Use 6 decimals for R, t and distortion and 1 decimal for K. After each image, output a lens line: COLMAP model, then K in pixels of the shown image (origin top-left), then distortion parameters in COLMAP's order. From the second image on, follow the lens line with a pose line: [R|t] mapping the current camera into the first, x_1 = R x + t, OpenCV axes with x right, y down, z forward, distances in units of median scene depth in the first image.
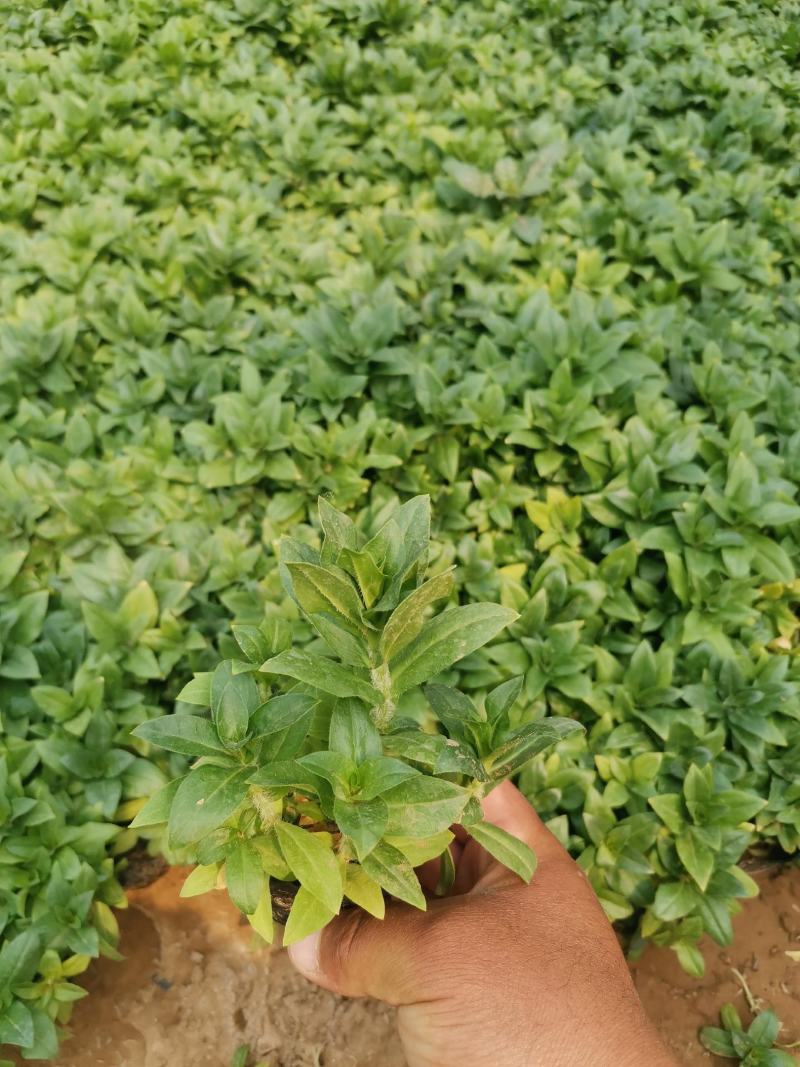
lens RADIAL K [[825.8, 0, 396.9], [0, 825.8, 547.1], [0, 0, 1]] dist [0.071282, -0.108752]
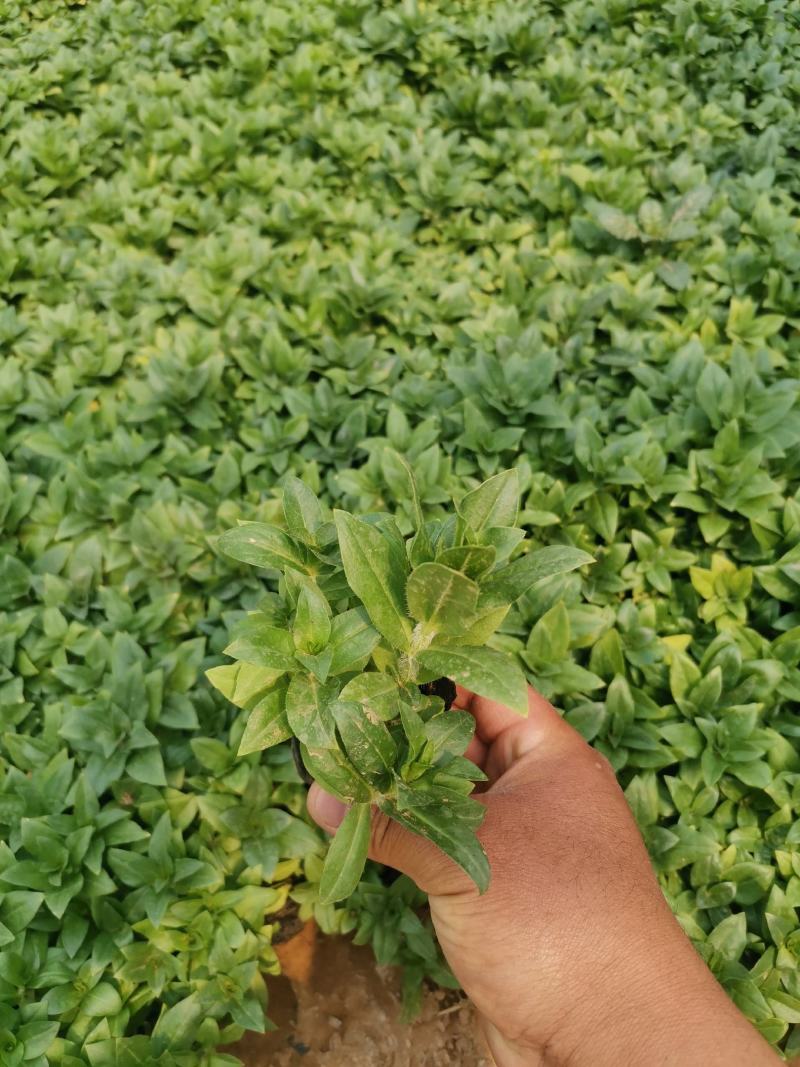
lens RADIAL K [[825.8, 0, 396.9], [0, 825.8, 547.1], [0, 0, 1]] dist [0.071282, -0.108752]
pose [[0.997694, 0.049972, -0.045924, -0.107817], [-0.050384, 0.998699, -0.007858, -0.042098], [0.045471, 0.010153, 0.998914, 0.017858]]
